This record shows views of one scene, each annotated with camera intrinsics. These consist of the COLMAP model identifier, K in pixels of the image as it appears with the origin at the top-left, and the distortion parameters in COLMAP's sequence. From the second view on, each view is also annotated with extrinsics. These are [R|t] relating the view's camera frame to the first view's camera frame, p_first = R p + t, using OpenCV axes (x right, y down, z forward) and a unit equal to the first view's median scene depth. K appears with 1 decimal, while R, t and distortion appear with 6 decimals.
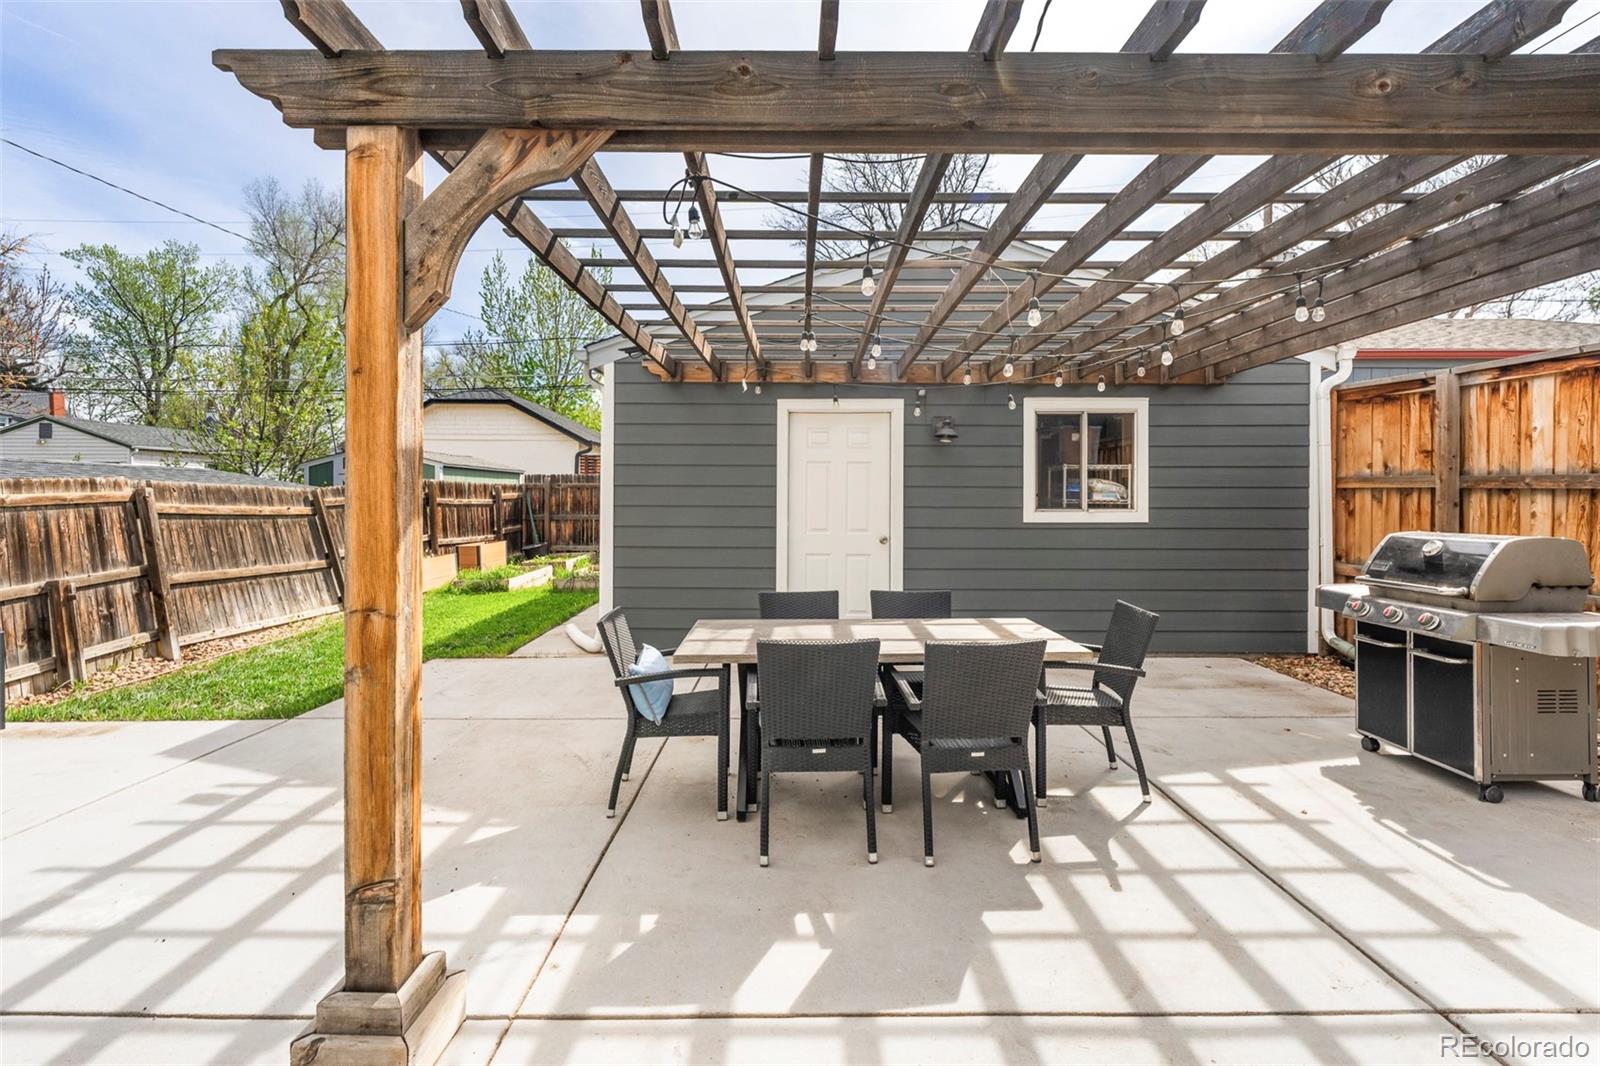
lens RADIAL K [[729.9, 0, 797.8], [0, 729.9, 503.1], [0, 0, 1]] dist [-0.004104, -0.000365]
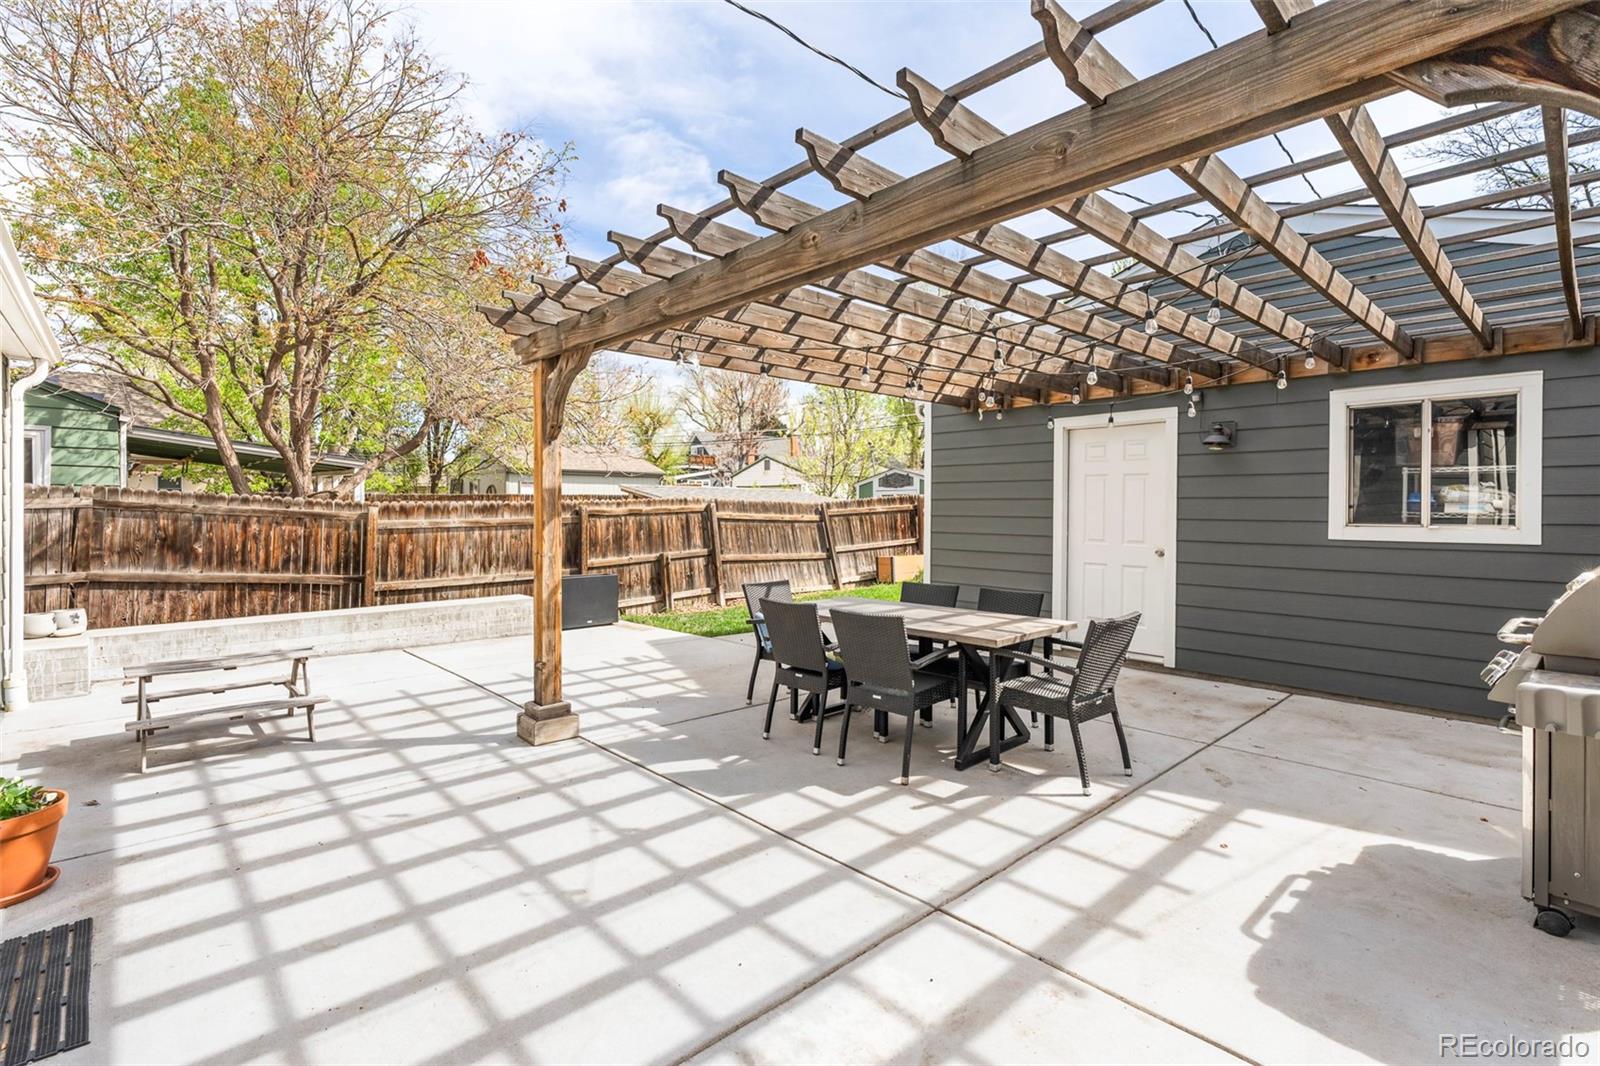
lens RADIAL K [[729.9, 0, 802.4], [0, 729.9, 521.1], [0, 0, 1]] dist [-0.004104, -0.000365]
pose [[0.686531, 0.012808, -0.726988, 0.584758], [-0.006122, 0.999911, 0.011835, -0.000726], [0.727075, -0.003674, 0.686548, -0.022086]]
